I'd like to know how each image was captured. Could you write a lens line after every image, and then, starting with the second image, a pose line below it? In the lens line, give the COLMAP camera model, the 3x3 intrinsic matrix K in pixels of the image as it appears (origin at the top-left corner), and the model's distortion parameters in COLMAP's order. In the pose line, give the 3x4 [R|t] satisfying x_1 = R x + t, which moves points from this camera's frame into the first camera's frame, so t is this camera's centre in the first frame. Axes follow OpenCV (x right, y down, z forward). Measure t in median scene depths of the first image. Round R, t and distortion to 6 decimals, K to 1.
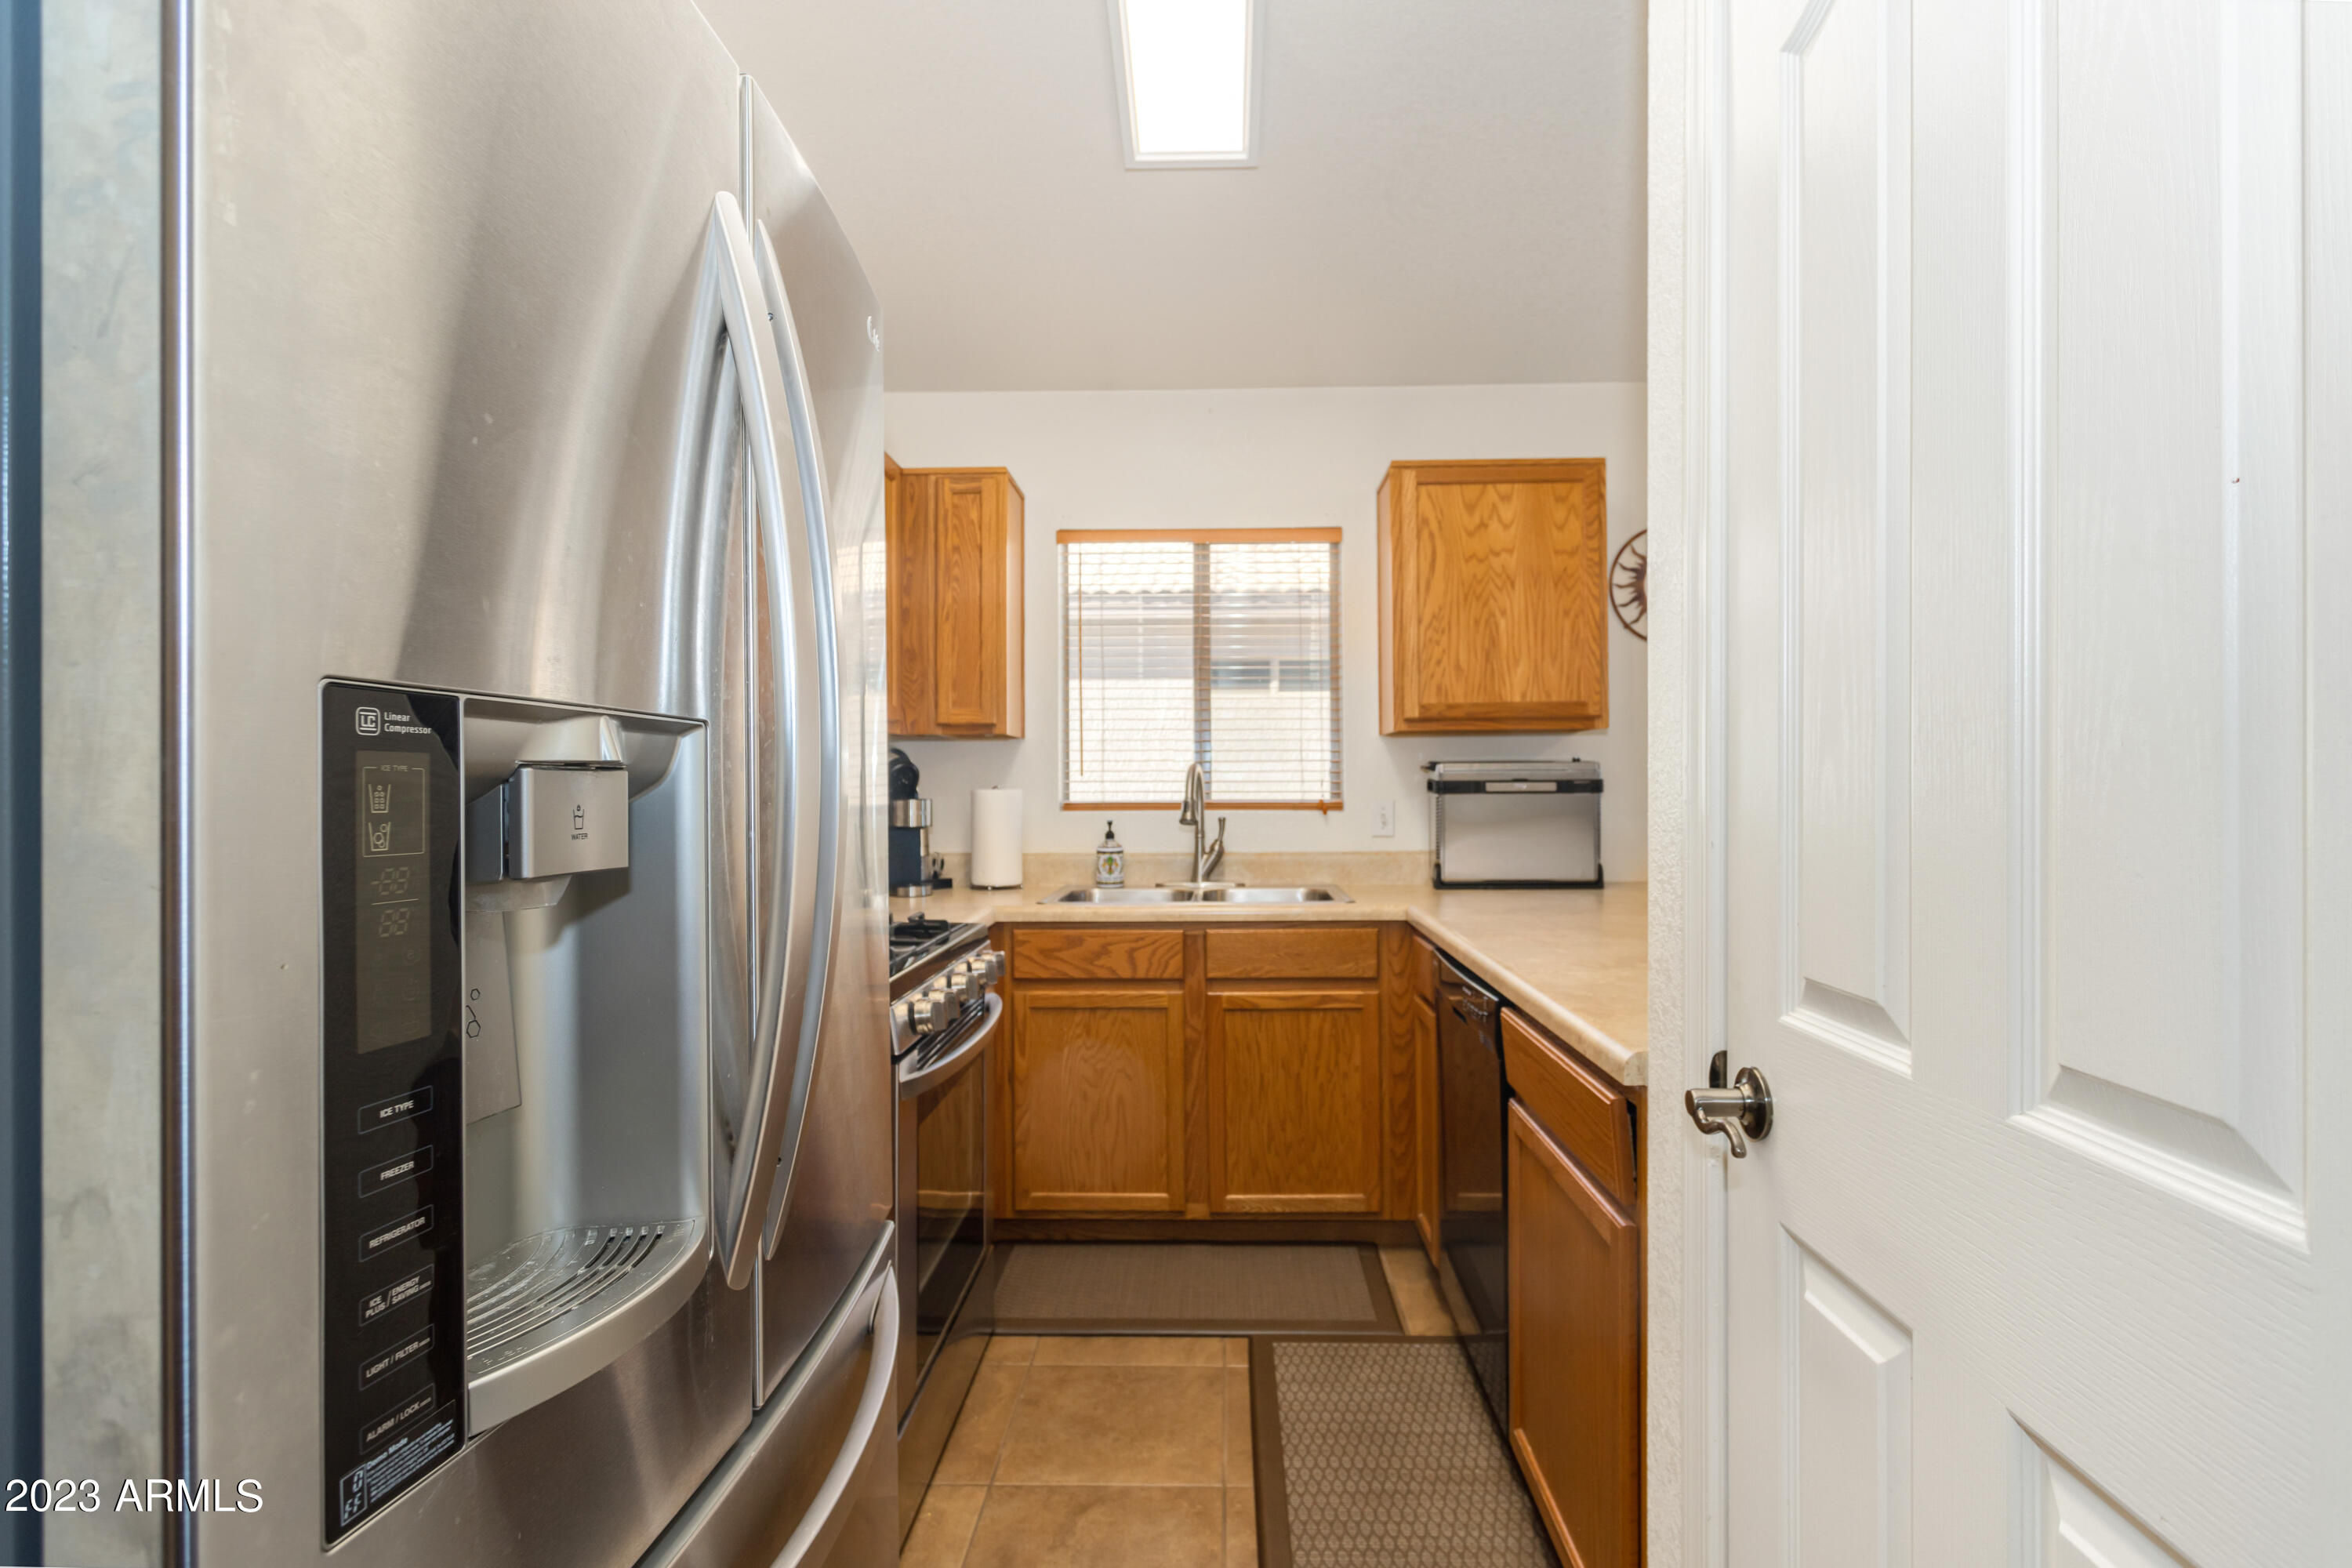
lens RADIAL K [[1141.0, 0, 1182.7], [0, 1141.0, 837.0], [0, 0, 1]] dist [0.001432, 0.000744]
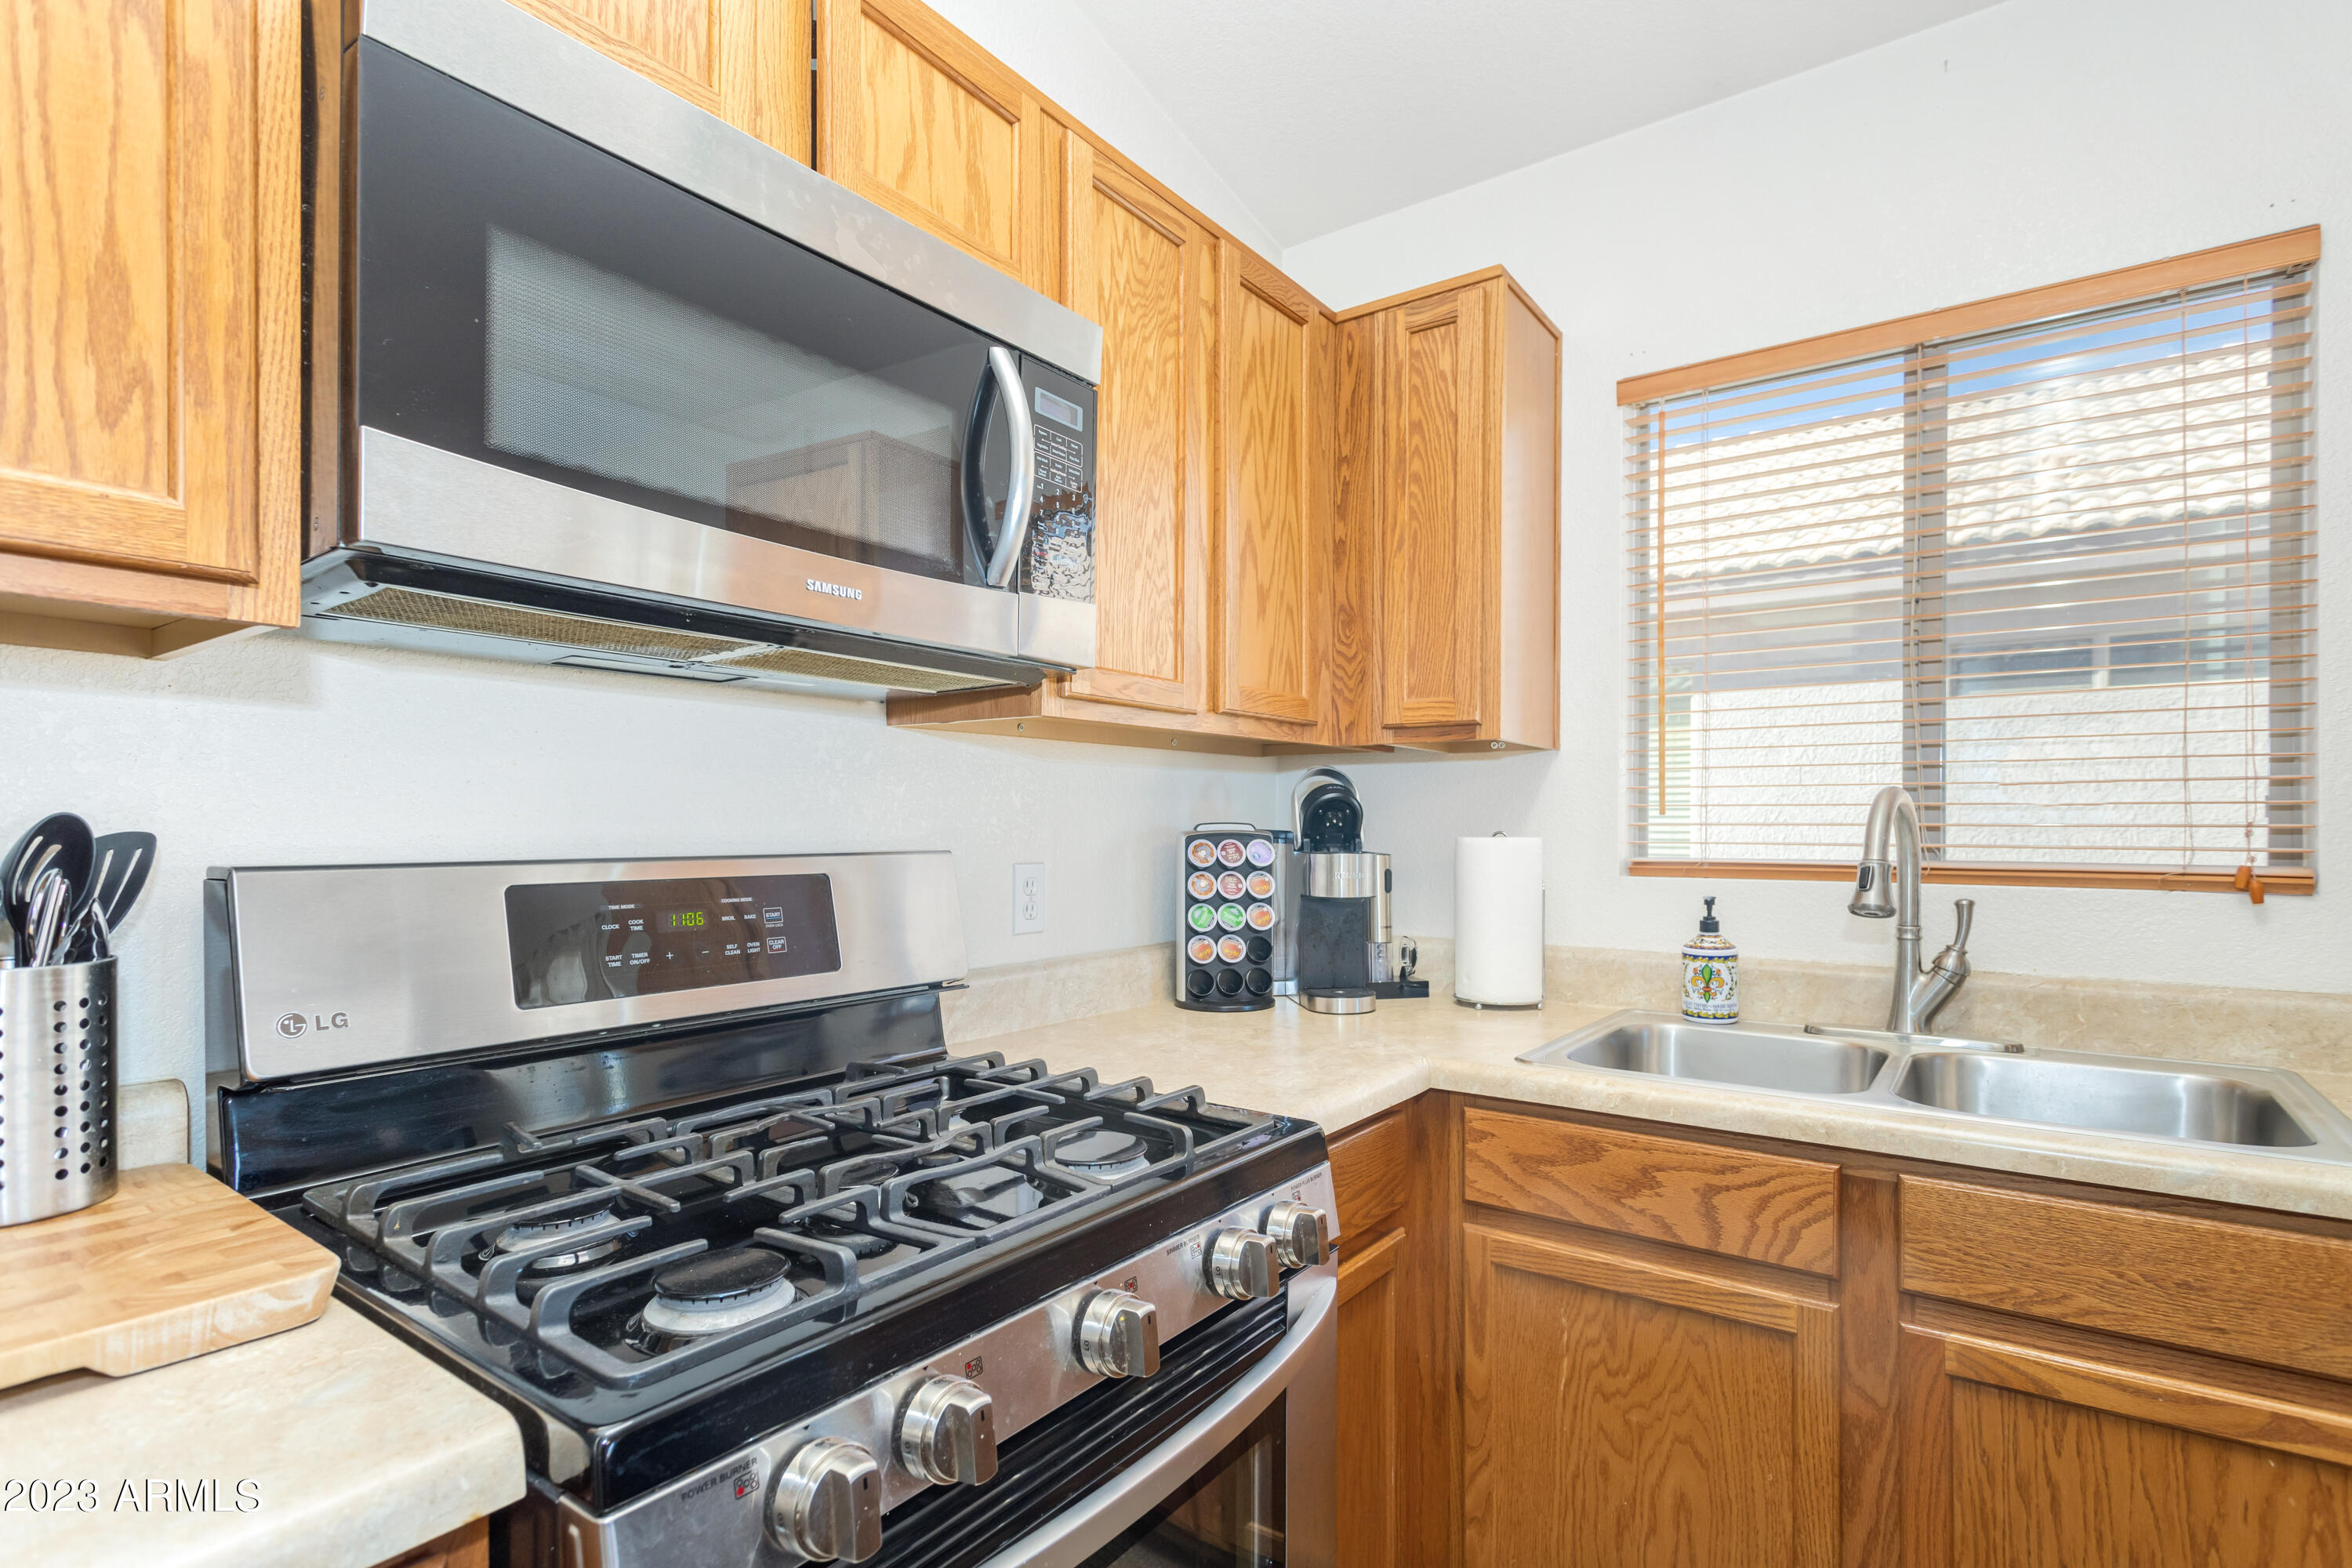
lens RADIAL K [[1141.0, 0, 1182.7], [0, 1141.0, 837.0], [0, 0, 1]] dist [0.001432, 0.000744]
pose [[0.828864, 0.010967, -0.559343, 0.032201], [-0.032169, 0.999088, -0.028080, -0.021126], [0.558525, 0.041268, 0.828460, 0.450043]]
